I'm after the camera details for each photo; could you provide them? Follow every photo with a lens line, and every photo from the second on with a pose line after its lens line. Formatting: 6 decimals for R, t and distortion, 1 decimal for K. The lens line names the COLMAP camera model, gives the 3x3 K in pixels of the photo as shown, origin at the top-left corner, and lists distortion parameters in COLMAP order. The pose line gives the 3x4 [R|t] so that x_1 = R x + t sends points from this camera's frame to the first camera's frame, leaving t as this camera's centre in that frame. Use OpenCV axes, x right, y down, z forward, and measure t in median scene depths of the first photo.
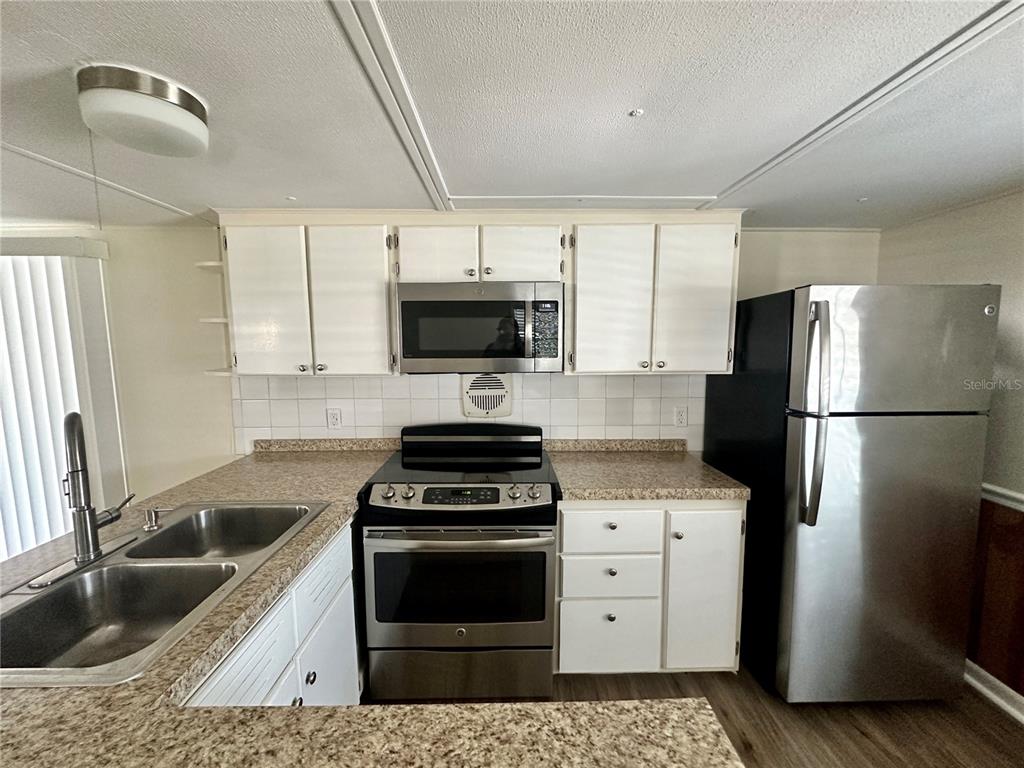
lens RADIAL K [[401.1, 0, 512.0], [0, 401.1, 384.0], [0, 0, 1]] dist [0.009319, -0.015021]
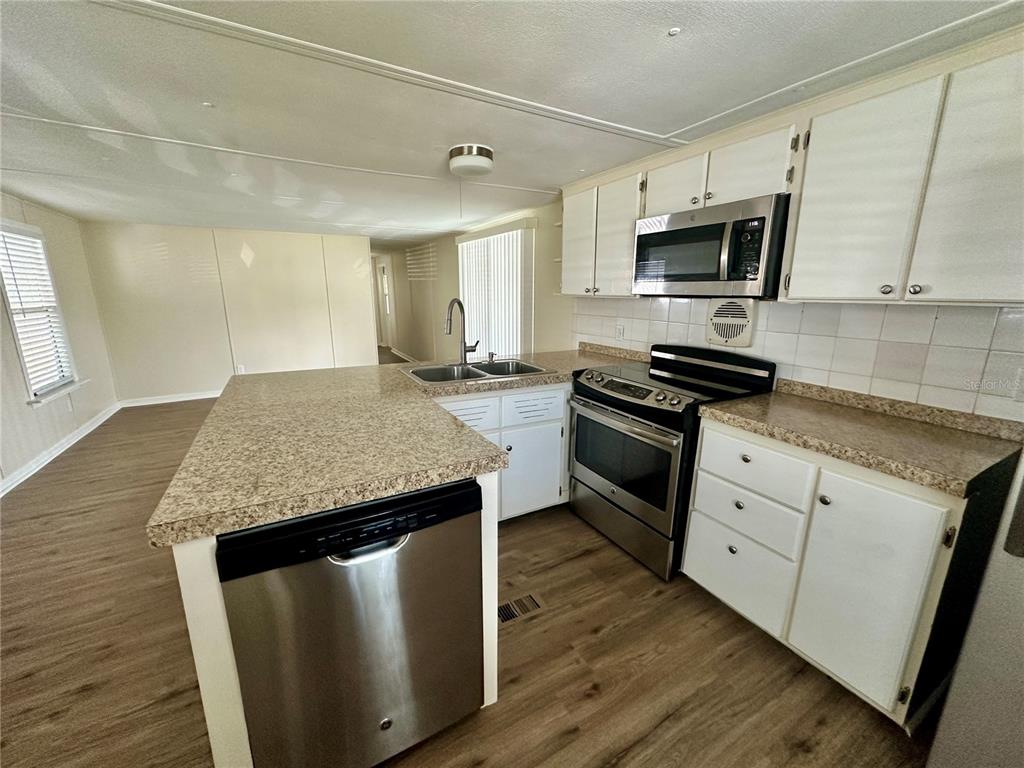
lens RADIAL K [[413.4, 0, 512.0], [0, 413.4, 384.0], [0, 0, 1]] dist [0.007728, -0.000154]
pose [[0.471711, 0.202002, -0.858303, 0.718866], [-0.098013, 0.979385, 0.176633, 0.055223], [0.876289, 0.000805, 0.481785, 0.035283]]
